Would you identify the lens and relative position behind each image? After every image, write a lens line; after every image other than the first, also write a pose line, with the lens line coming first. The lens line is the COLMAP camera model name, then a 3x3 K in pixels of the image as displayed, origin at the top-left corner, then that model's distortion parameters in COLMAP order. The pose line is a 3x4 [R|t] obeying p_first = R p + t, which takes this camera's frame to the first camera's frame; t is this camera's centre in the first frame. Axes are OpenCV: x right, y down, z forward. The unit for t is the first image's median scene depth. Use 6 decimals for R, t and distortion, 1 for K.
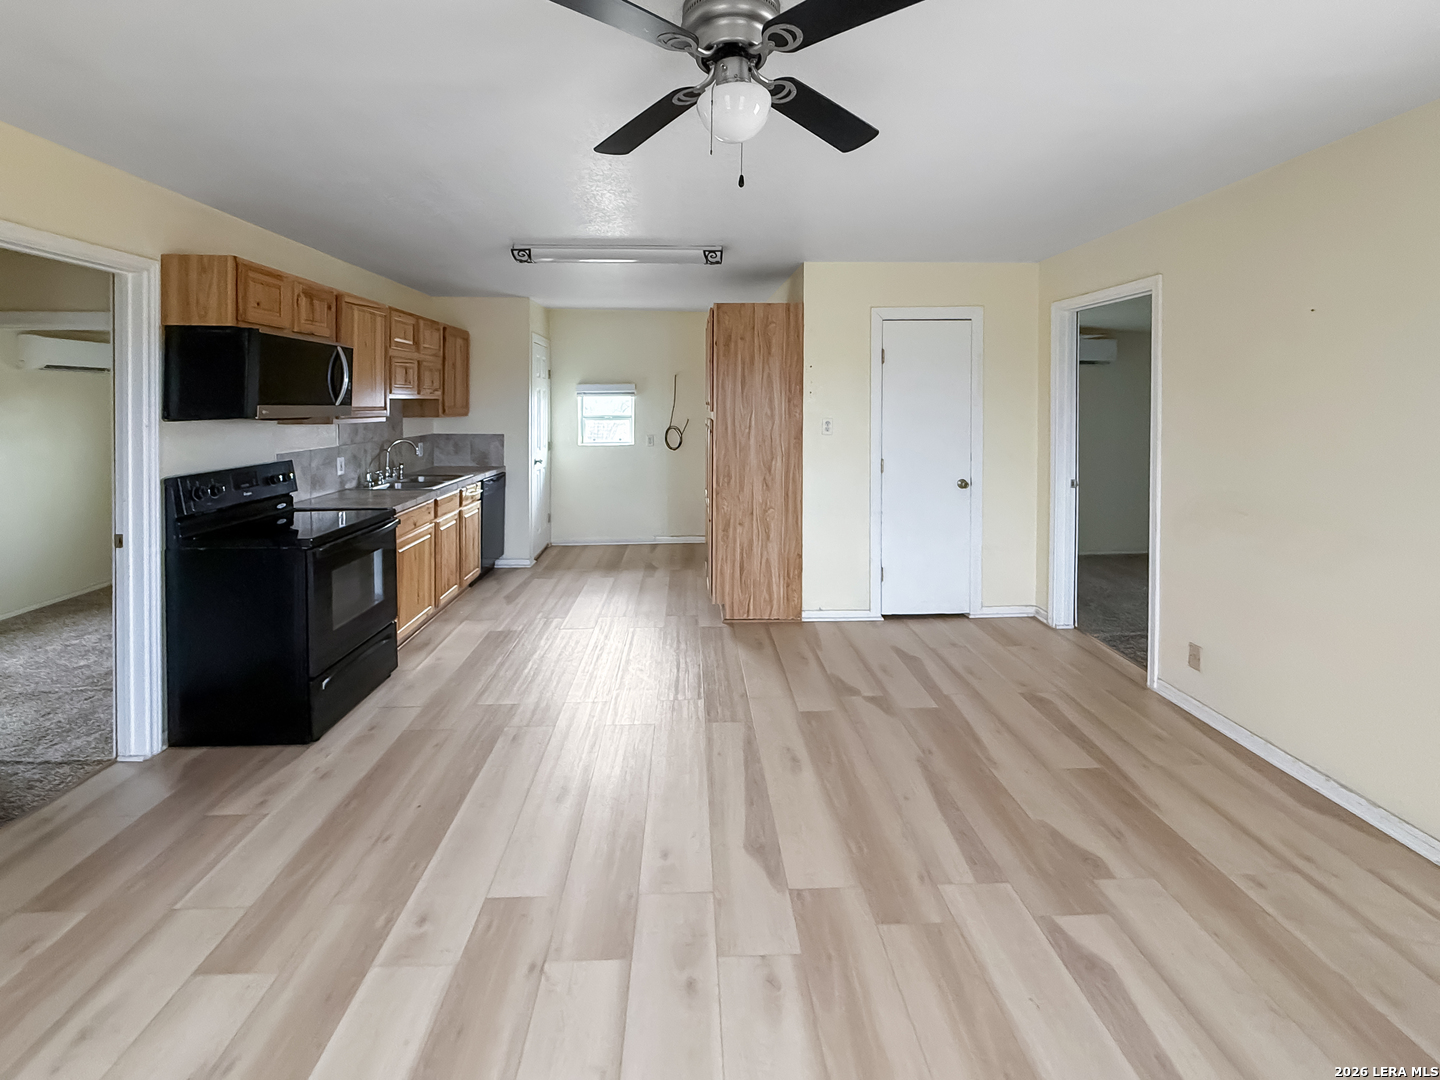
lens RADIAL K [[615.1, 0, 707.1], [0, 615.1, 407.2], [0, 0, 1]] dist [0.000772, -0.000135]
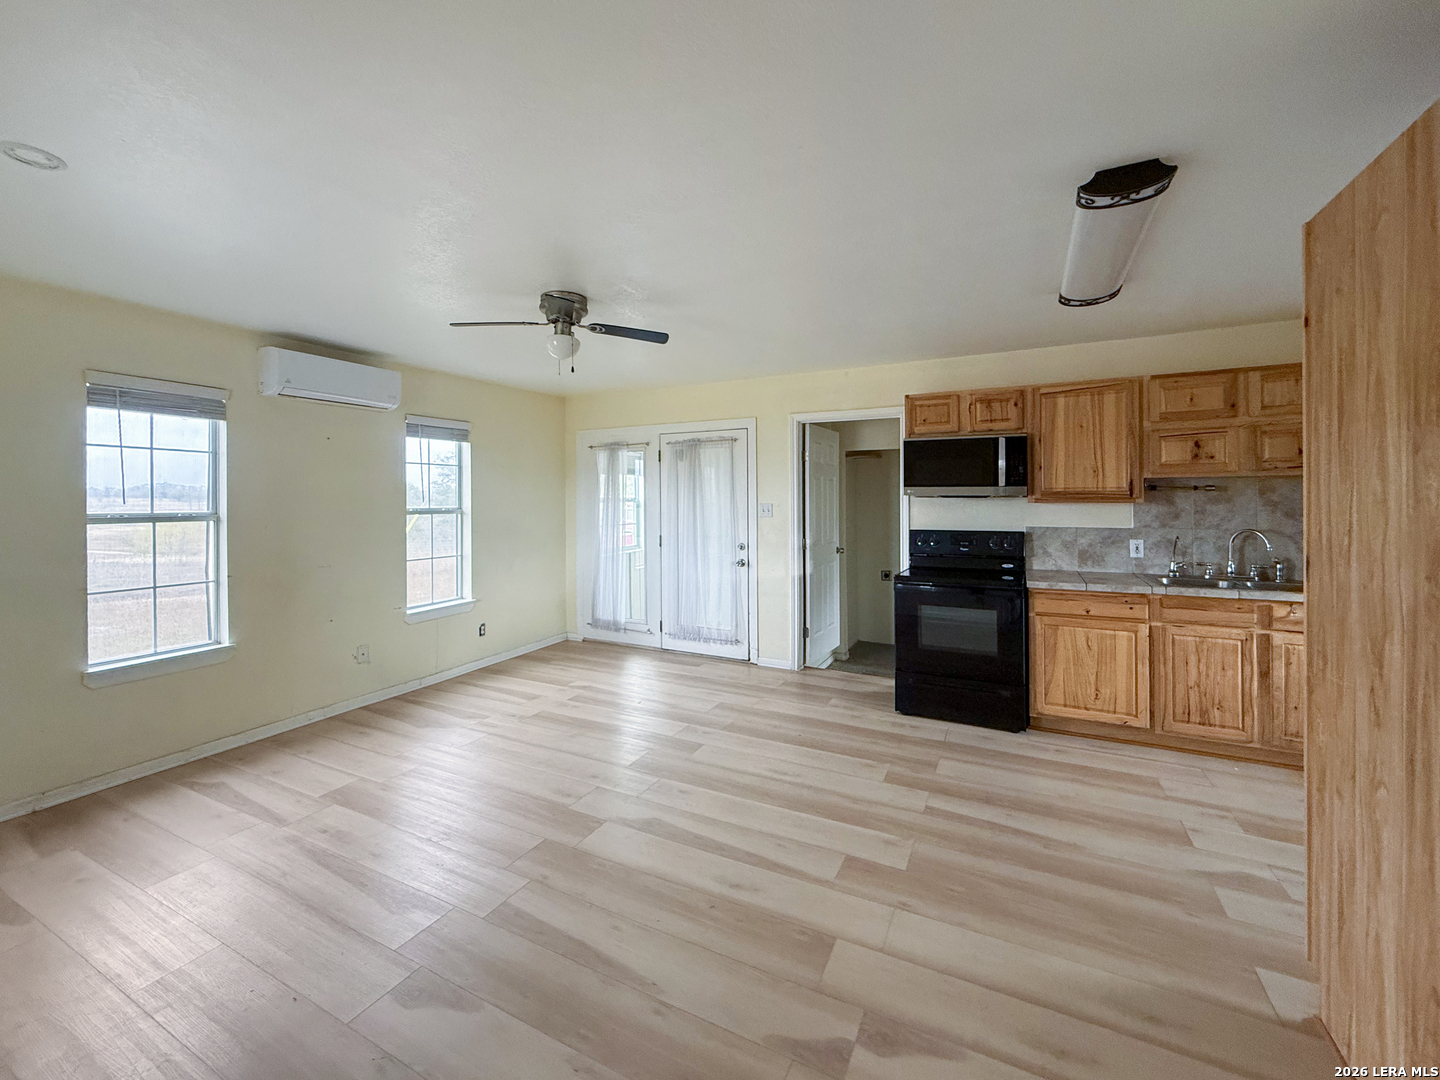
lens RADIAL K [[602.7, 0, 713.9], [0, 602.7, 502.3], [0, 0, 1]] dist [0.001308, 0.000238]
pose [[-0.484753, 0.010039, -0.874593, 0.555969], [-0.001186, 0.999926, 0.012135, 0.010932], [0.874650, 0.006919, -0.484705, 0.853662]]
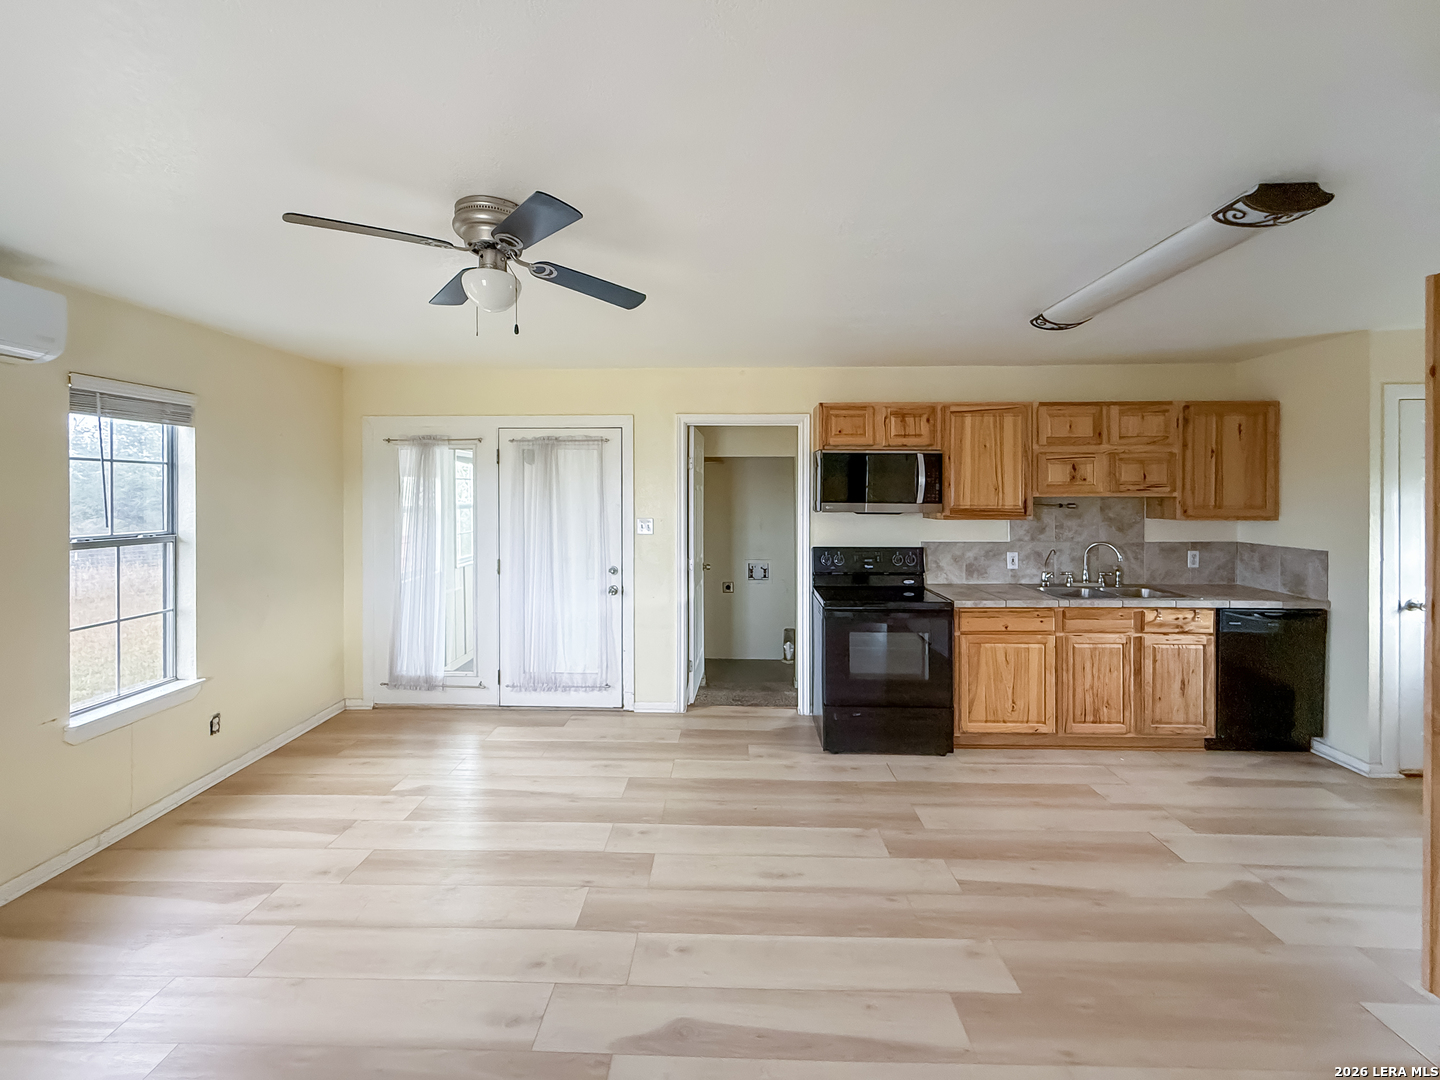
lens RADIAL K [[598.3, 0, 721.2], [0, 598.3, 497.4], [0, 0, 1]] dist [0.000977, 0.000127]
pose [[-0.053507, 0.009405, -0.998523, 0.446836], [-0.008239, 0.999917, 0.009859, -0.018581], [0.998533, 0.008754, -0.053425, 0.539745]]
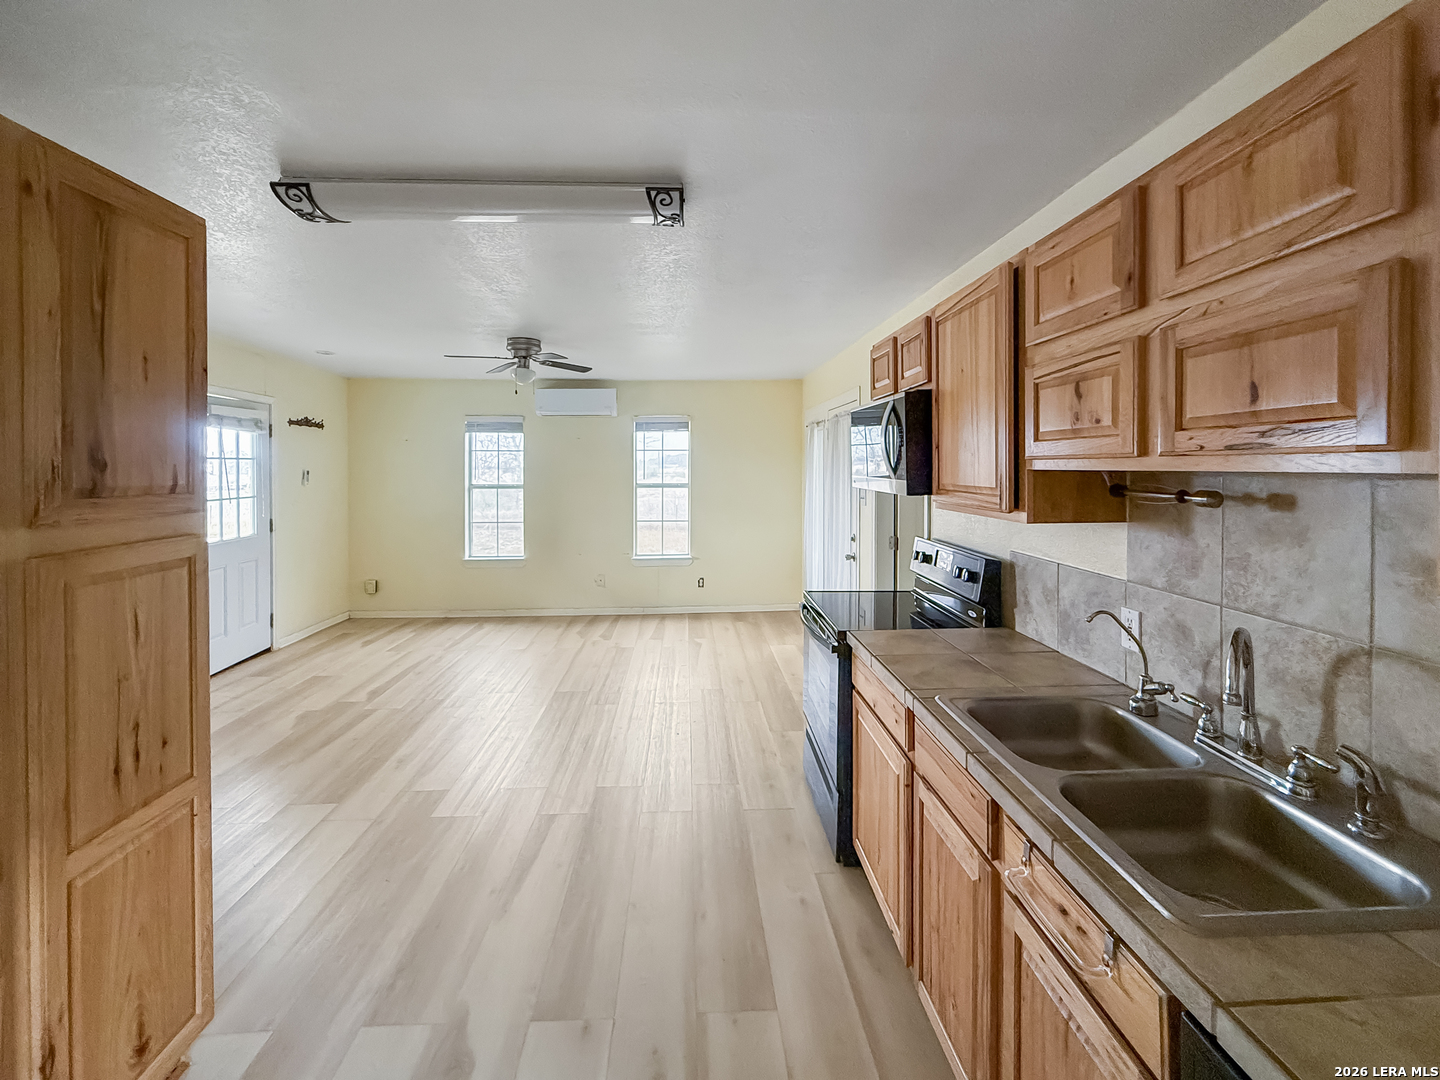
lens RADIAL K [[613.5, 0, 712.6], [0, 613.5, 471.6], [0, 0, 1]] dist [-0.000237, -0.000039]
pose [[-0.999921, 0.003550, -0.012025, -0.294039], [0.003328, 0.999824, 0.018458, -0.021469], [0.012089, 0.018417, -0.999757, 1.382044]]
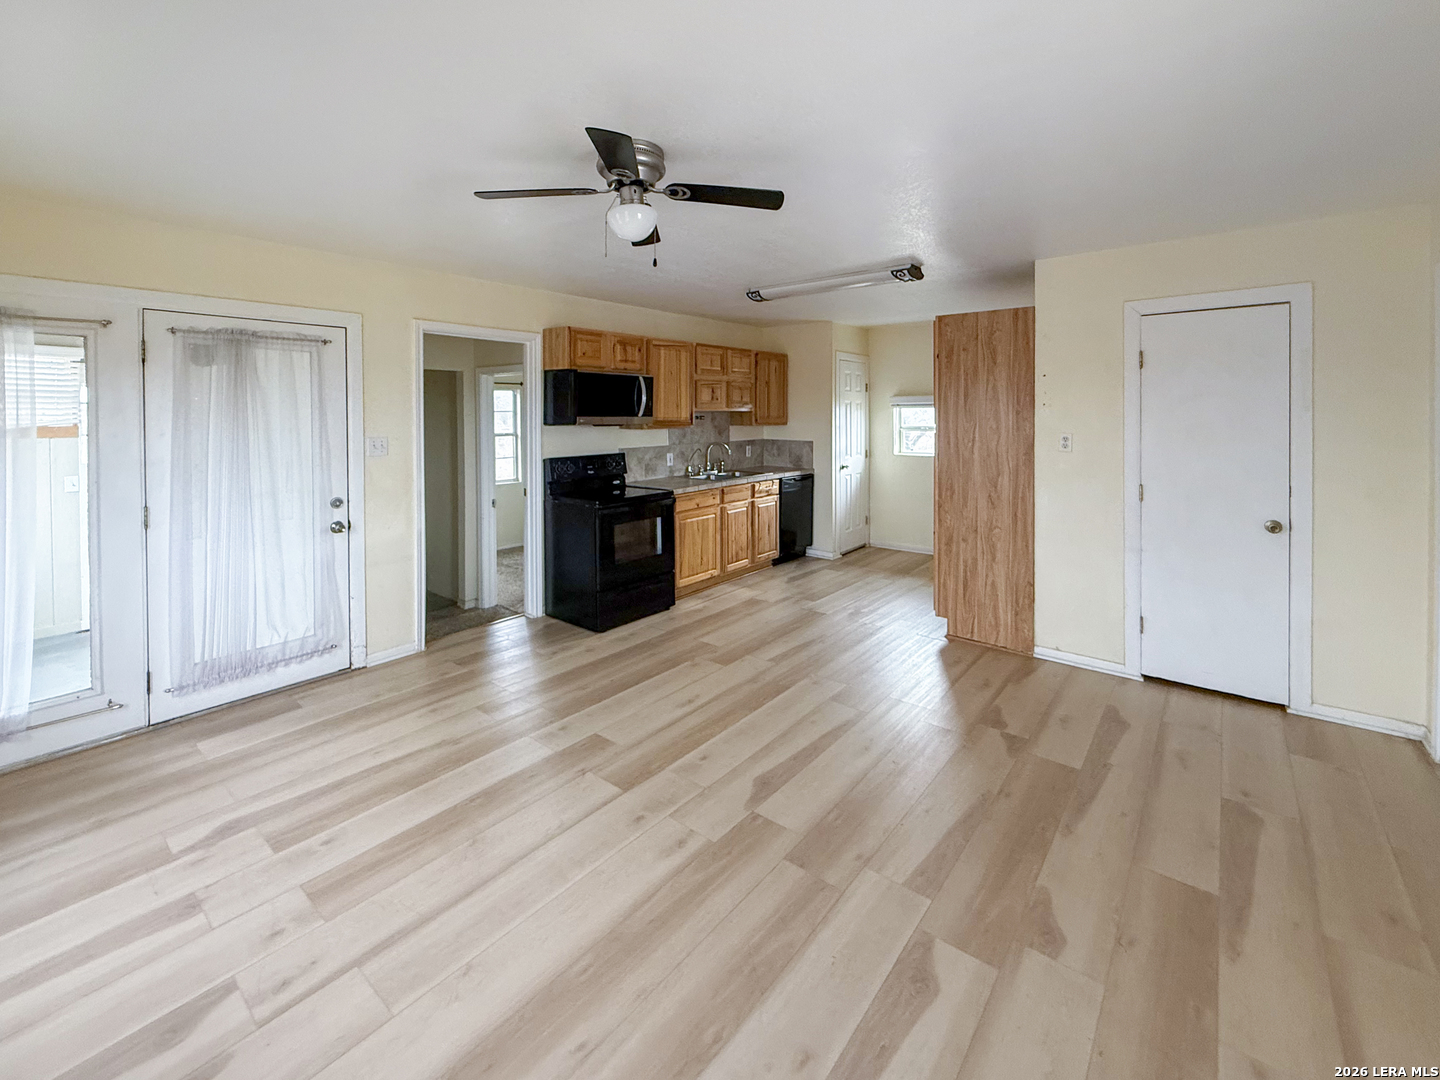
lens RADIAL K [[618.2, 0, 719.2], [0, 618.2, 417.6], [0, 0, 1]] dist [0.000474, 0.000014]
pose [[0.756620, 0.006609, -0.653821, 0.401071], [-0.004629, 0.999978, 0.004750, -0.006813], [0.653838, -0.000567, 0.756634, 0.006120]]
